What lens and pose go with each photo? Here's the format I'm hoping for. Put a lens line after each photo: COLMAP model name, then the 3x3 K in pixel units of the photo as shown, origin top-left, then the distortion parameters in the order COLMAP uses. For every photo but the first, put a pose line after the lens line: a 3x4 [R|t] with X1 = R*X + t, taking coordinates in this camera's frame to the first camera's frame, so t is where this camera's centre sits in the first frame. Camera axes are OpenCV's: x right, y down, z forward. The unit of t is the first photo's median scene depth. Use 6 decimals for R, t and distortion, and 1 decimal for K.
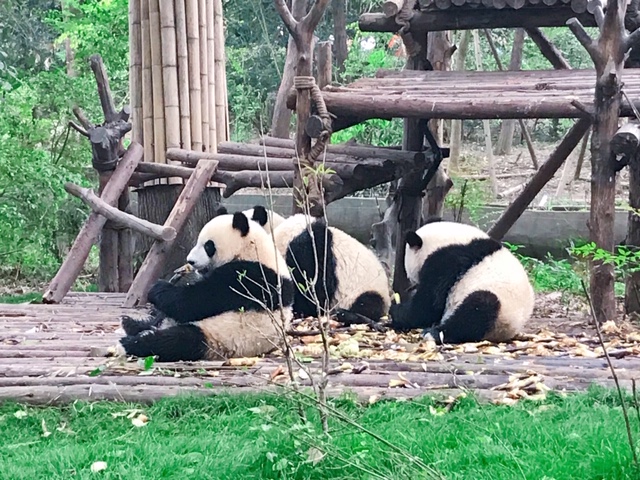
lens RADIAL K [[1921.2, 0, 319.9], [0, 1921.2, 239.2], [0, 0, 1]] dist [0.187105, 0.000000]
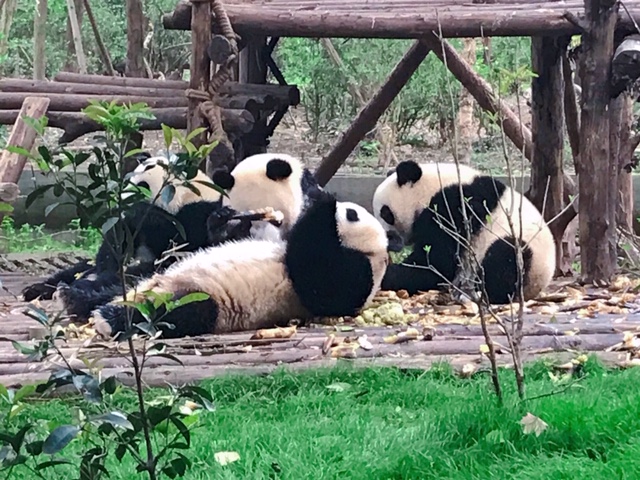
lens RADIAL K [[2393.6, 0, 320.1], [0, 2393.6, 240.5], [0, 0, 1]] dist [0.112373, 0.000000]
pose [[0.957371, -0.026527, 0.287639, -0.284116], [0.027958, 0.999609, -0.000869, 0.025205], [-0.287504, 0.008874, 0.957738, 0.048319]]
